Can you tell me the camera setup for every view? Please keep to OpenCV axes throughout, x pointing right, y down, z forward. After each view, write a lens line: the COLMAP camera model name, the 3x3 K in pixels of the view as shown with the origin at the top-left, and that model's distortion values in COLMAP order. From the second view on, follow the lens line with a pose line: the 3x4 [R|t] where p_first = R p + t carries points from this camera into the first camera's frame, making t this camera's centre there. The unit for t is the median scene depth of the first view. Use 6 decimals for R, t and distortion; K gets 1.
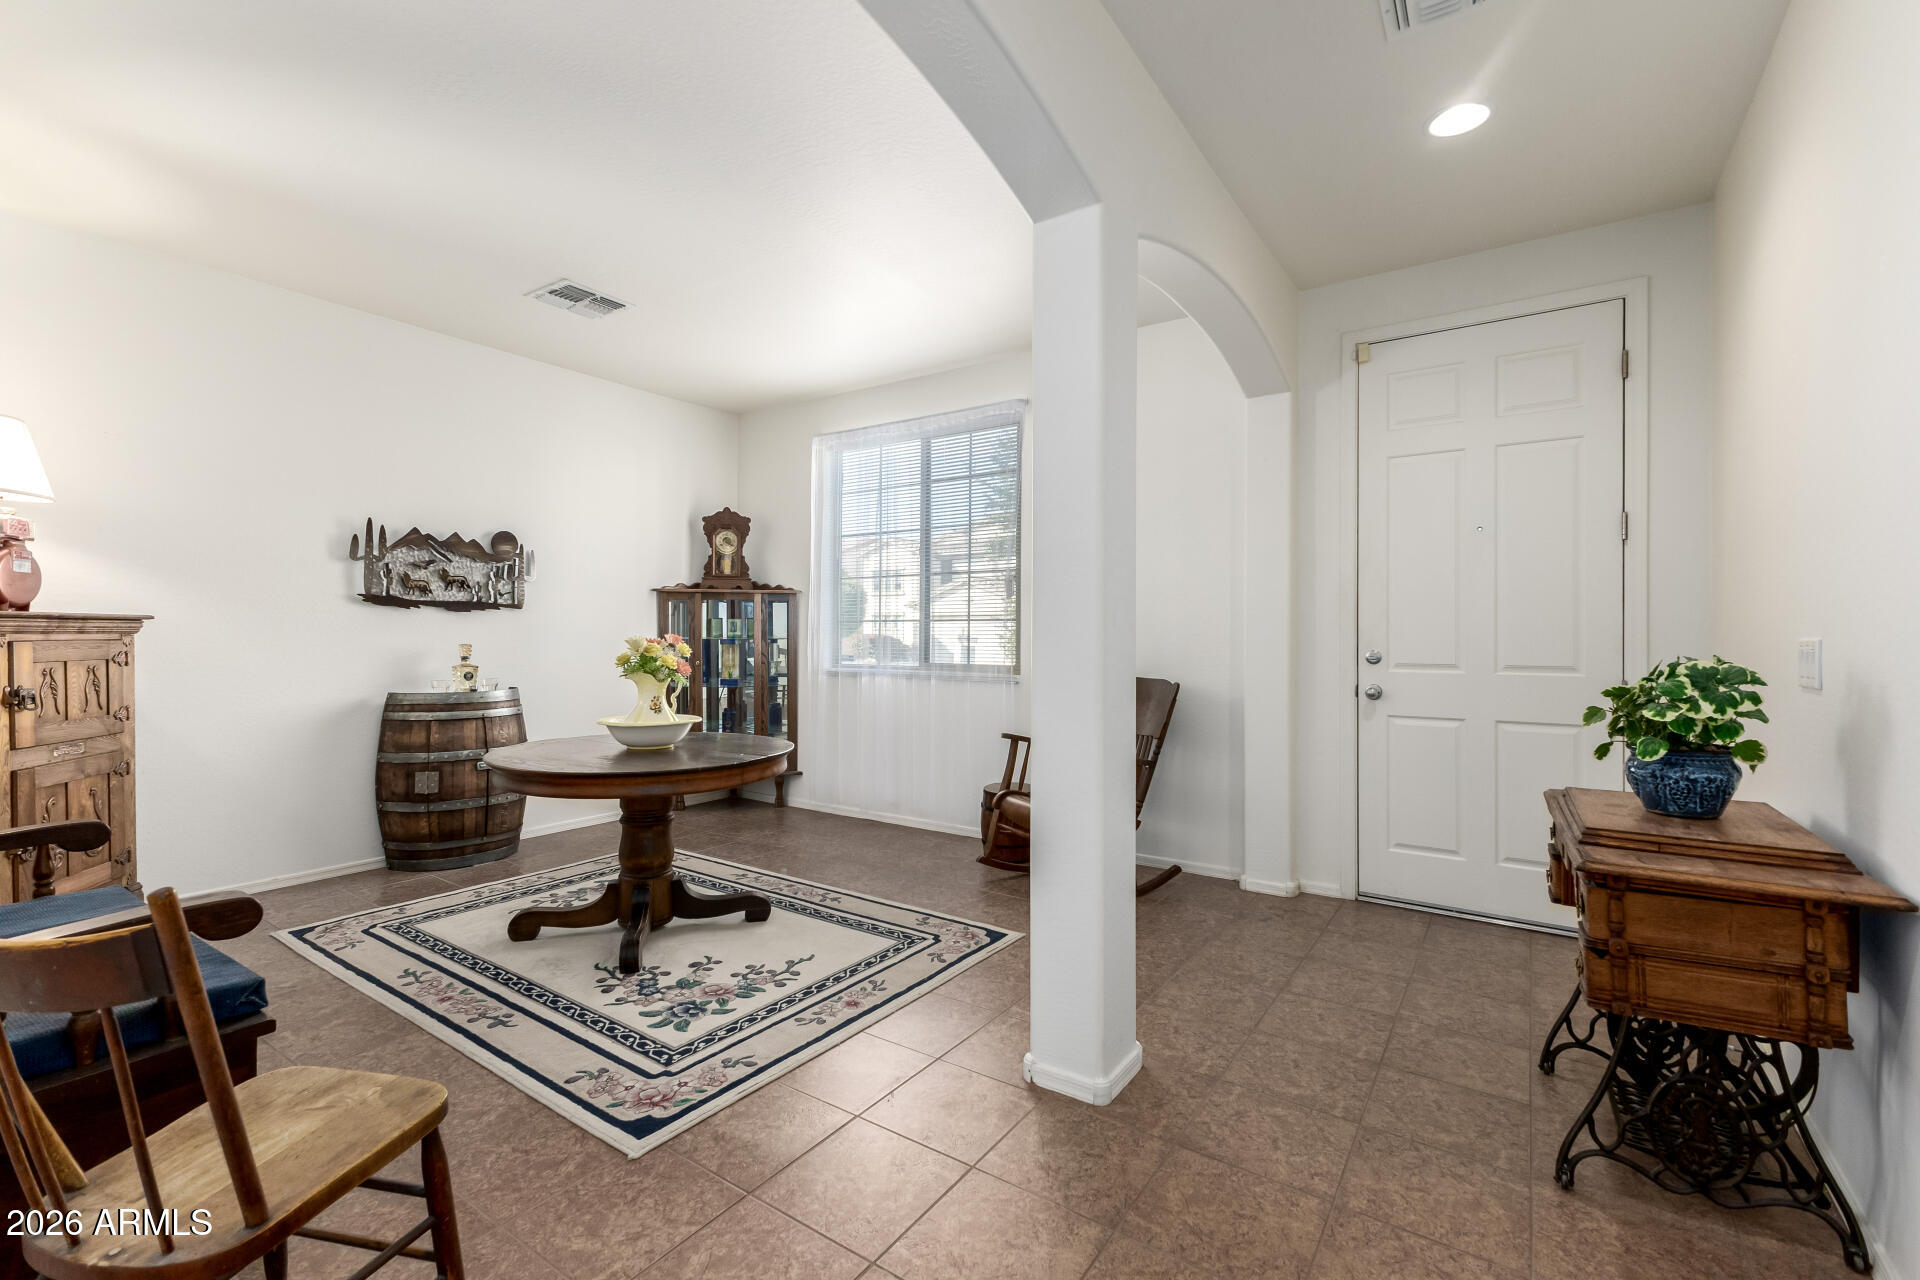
lens RADIAL K [[849.1, 0, 956.8], [0, 849.1, 639.2], [0, 0, 1]] dist [0.017966, -0.003823]
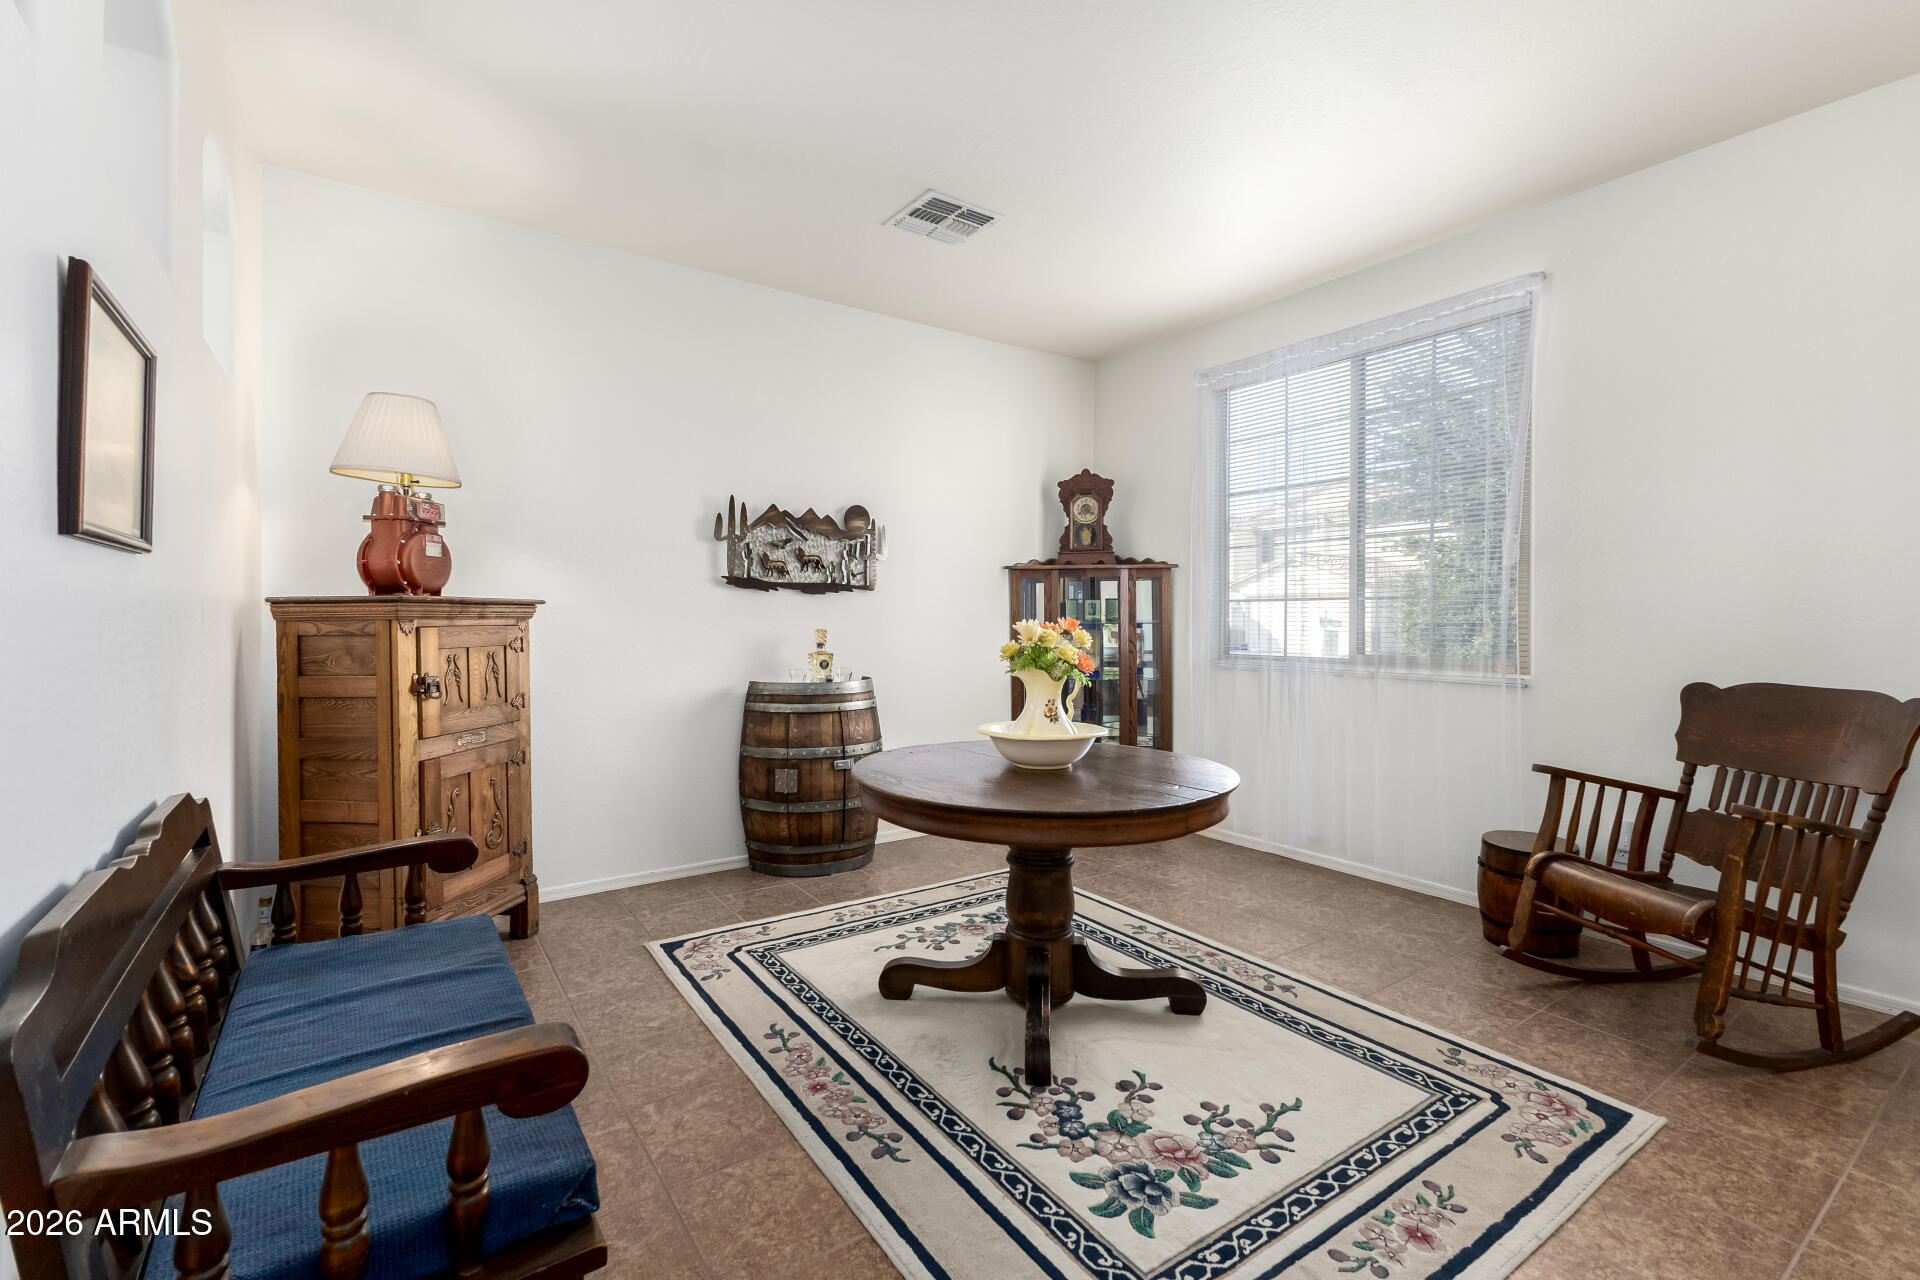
lens RADIAL K [[849.1, 0, 956.8], [0, 849.1, 639.2], [0, 0, 1]] dist [0.017966, -0.003823]
pose [[0.941366, 0.005468, -0.337343, -0.174267], [0.000992, 0.999819, 0.018974, -0.001267], [0.337386, -0.018196, 0.941190, 0.254962]]
